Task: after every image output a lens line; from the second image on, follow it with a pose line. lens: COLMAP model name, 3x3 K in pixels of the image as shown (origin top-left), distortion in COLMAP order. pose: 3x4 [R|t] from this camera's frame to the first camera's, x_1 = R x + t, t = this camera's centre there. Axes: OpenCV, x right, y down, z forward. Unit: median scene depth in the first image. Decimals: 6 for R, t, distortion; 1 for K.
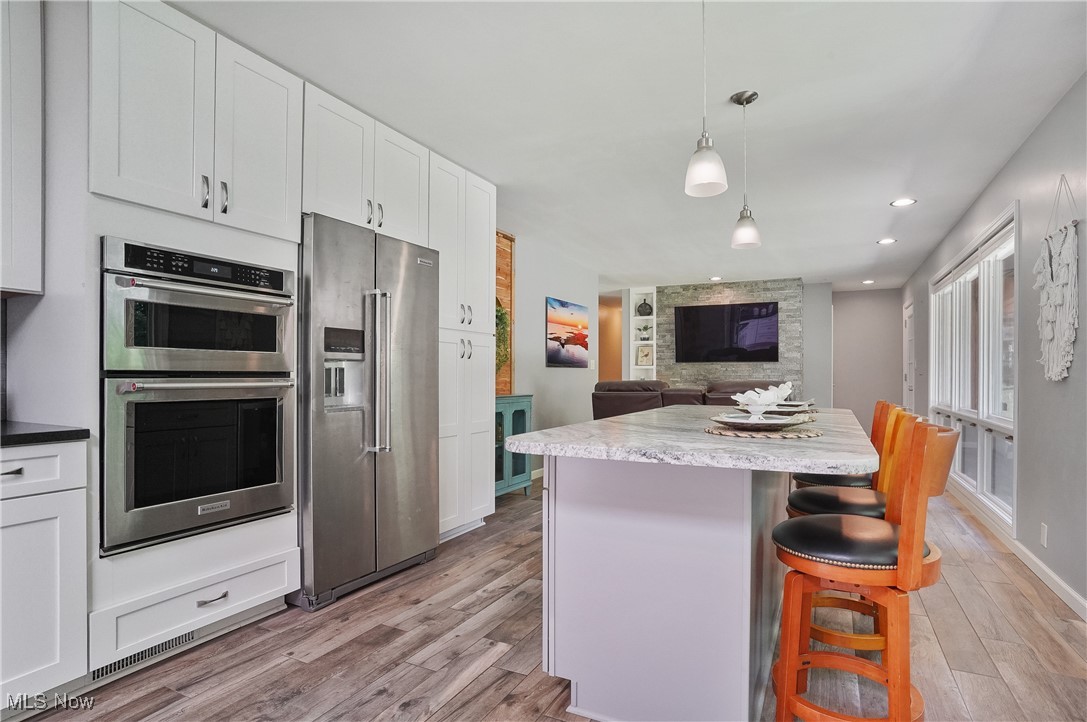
lens RADIAL K [[570.0, 0, 534.7], [0, 570.0, 378.1], [0, 0, 1]] dist [-0.075417, 0.037665]
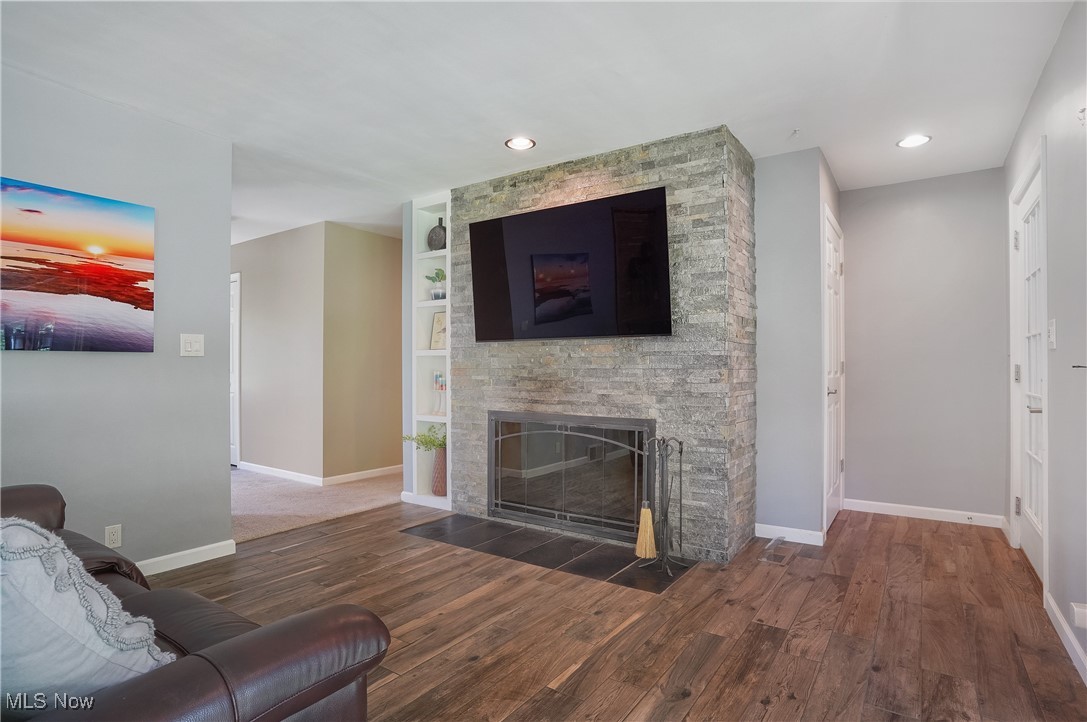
lens RADIAL K [[570.0, 0, 529.0], [0, 570.0, 361.5], [0, 0, 1]] dist [-0.075417, 0.037665]
pose [[0.991526, -0.002447, -0.129882, 1.048728], [0.000404, 0.999876, -0.015758, -0.011872], [0.129905, 0.015572, 0.991404, 1.590025]]
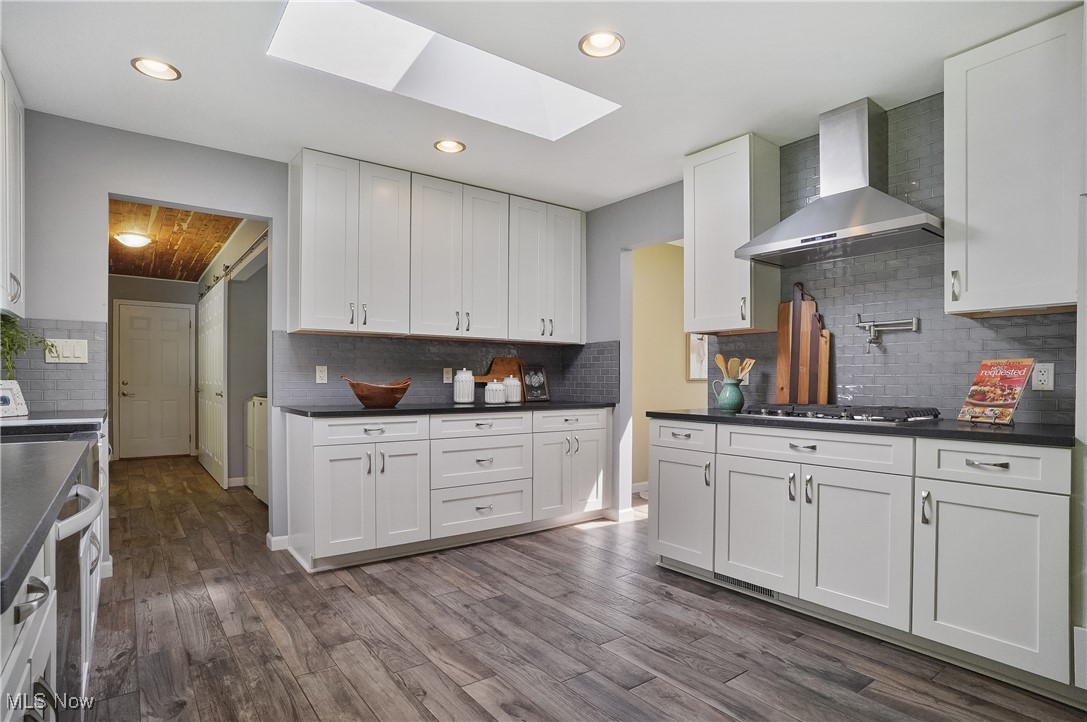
lens RADIAL K [[570.0, 0, 540.8], [0, 570.0, 385.3], [0, 0, 1]] dist [-0.075417, 0.037665]
pose [[-0.430919, 0.004389, -0.902380, 0.303603], [-0.010151, 0.999901, 0.009711, -0.000324], [0.902333, 0.013345, -0.430832, 0.352823]]
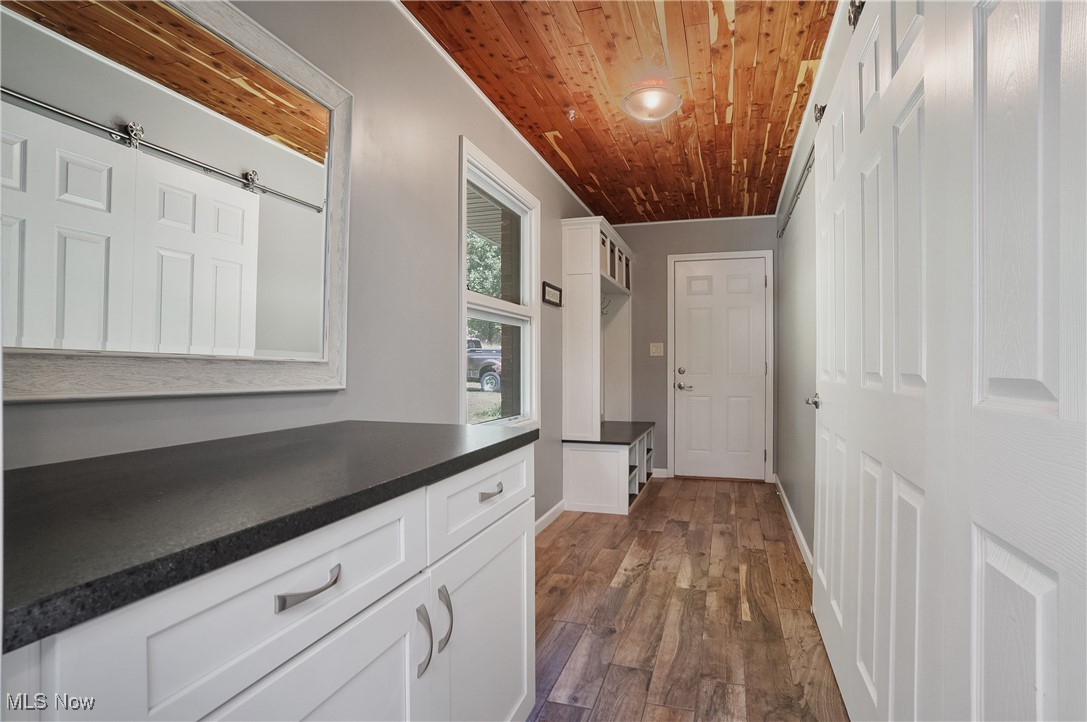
lens RADIAL K [[570.0, 0, 543.0], [0, 570.0, 365.1], [0, 0, 1]] dist [-0.075417, 0.037665]
pose [[-0.985984, 0.004884, -0.166767, -0.426528], [0.001892, 0.999834, 0.018096, -0.021023], [0.166828, 0.017527, -0.985830, -0.735331]]
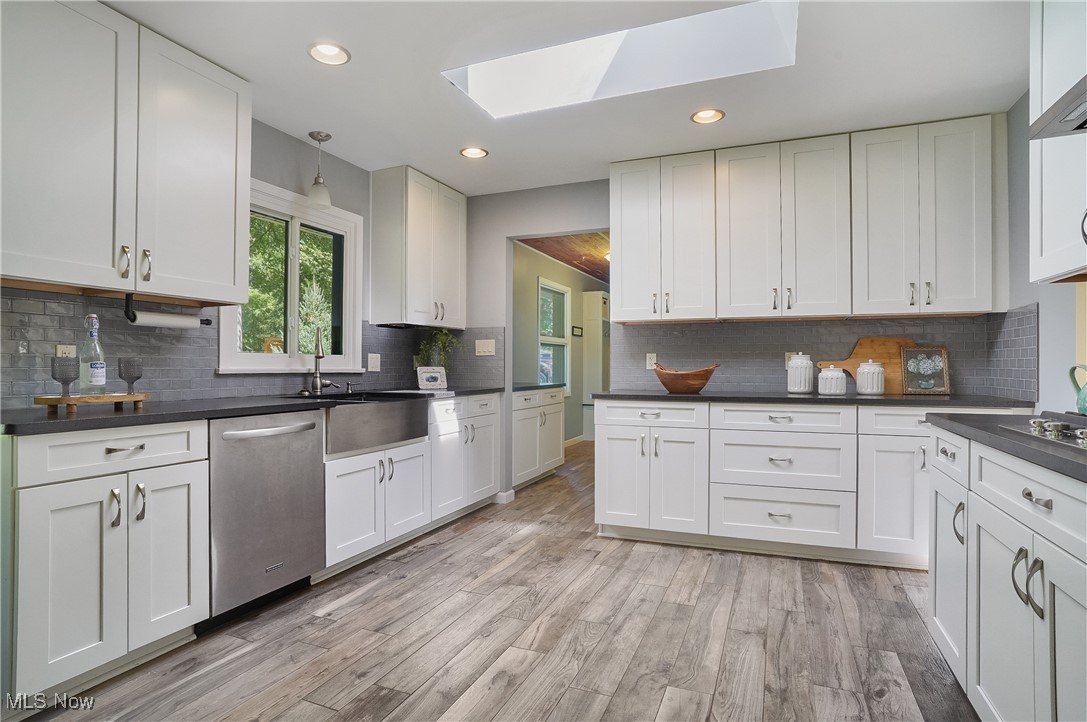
lens RADIAL K [[570.0, 0, 541.9], [0, 570.0, 368.2], [0, 0, 1]] dist [-0.075417, 0.037665]
pose [[-0.996045, -0.002026, -0.088827, -0.247591], [-0.002744, 0.999965, 0.007965, -0.001410], [0.088808, 0.008177, -0.996015, 0.724679]]
